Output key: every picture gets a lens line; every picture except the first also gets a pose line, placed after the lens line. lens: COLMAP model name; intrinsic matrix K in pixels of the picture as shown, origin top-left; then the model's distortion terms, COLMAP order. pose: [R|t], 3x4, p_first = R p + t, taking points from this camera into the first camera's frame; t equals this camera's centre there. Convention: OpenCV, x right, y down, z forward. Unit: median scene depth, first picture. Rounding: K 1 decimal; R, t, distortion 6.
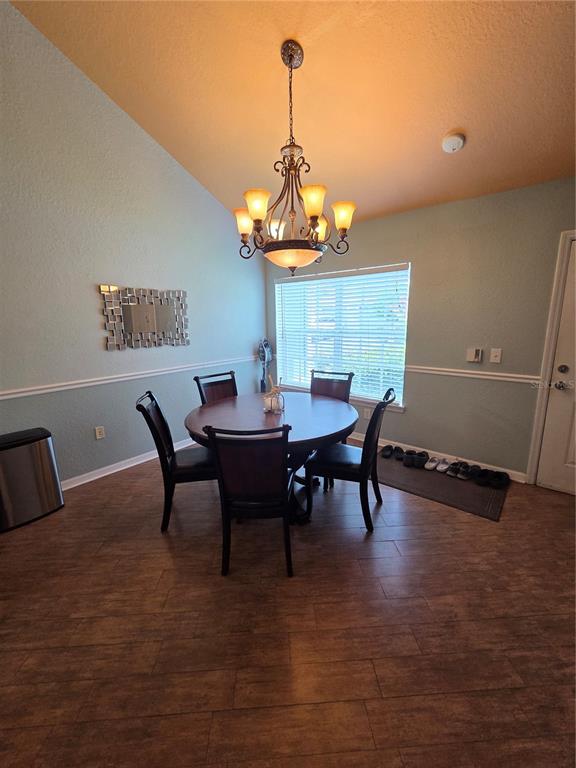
lens RADIAL K [[318.0, 0, 288.0], [0, 318.0, 384.0], [0, 0, 1]] dist [-0.000849, 0.000140]
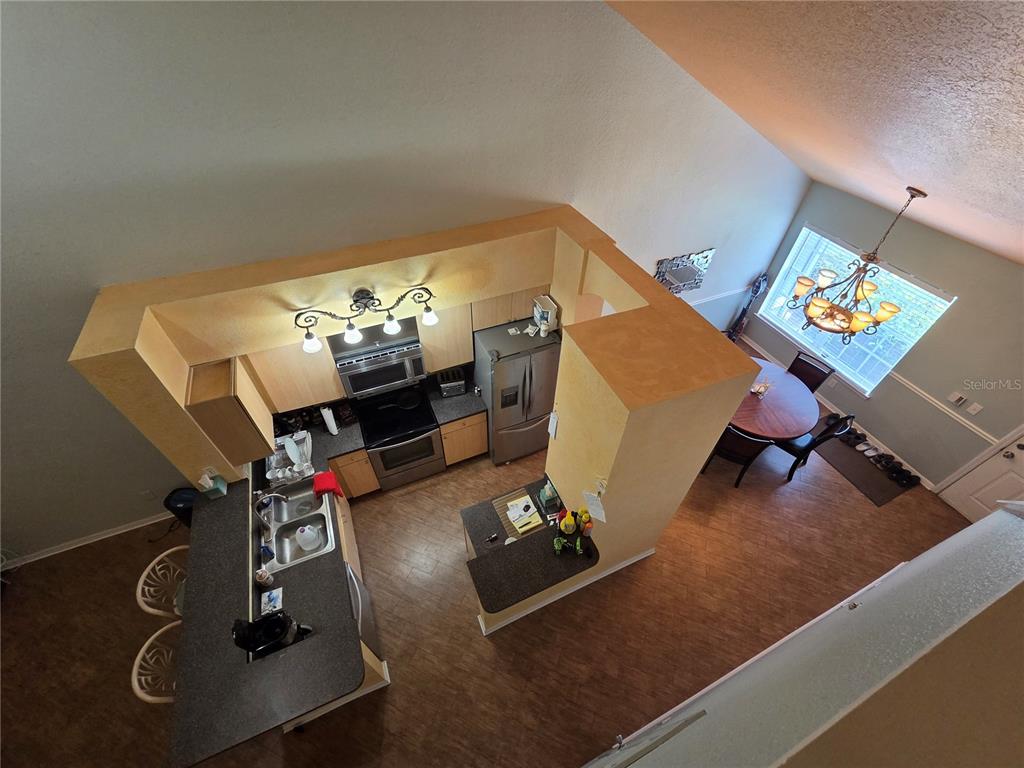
lens RADIAL K [[421.9, 0, 516.8], [0, 421.9, 379.7], [0, 0, 1]] dist [-0.000205, 0.000229]
pose [[0.900776, 0.334772, -0.276640, -0.485129], [-0.125213, 0.810155, 0.572688, -0.863335], [0.415841, -0.481225, 0.771686, -0.869683]]
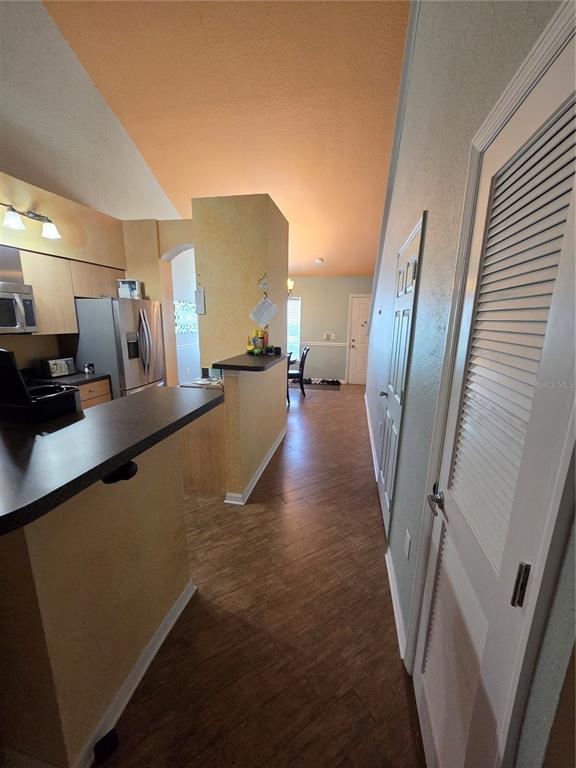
lens RADIAL K [[316.1, 0, 287.2], [0, 316.1, 390.7], [0, 0, 1]] dist [-0.001773, -0.000387]
pose [[0.875471, -0.081049, 0.476426, -0.981425], [0.068497, 0.996694, 0.043689, 0.220911], [-0.478392, -0.005615, 0.878129, -1.140299]]
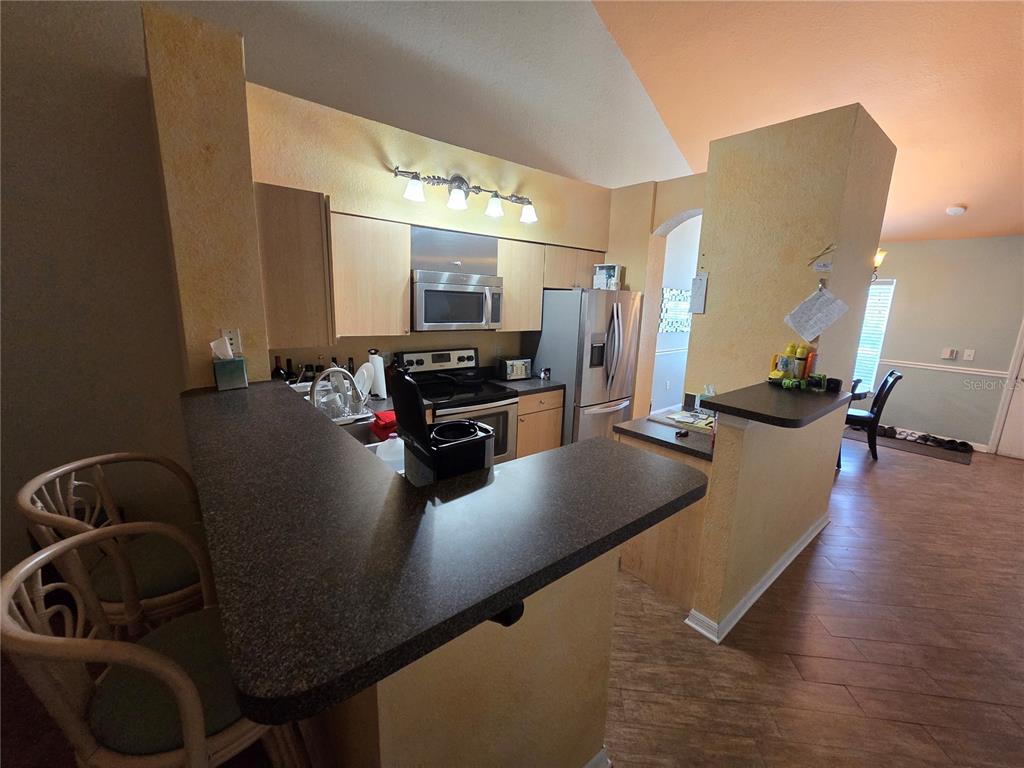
lens RADIAL K [[416.3, 0, 517.8], [0, 416.3, 384.2], [0, 0, 1]] dist [0.000328, 0.000122]
pose [[0.985084, 0.077707, -0.153527, -0.941787], [-0.077155, 0.996973, 0.009556, 0.163064], [0.153805, 0.002432, 0.988098, -1.026862]]
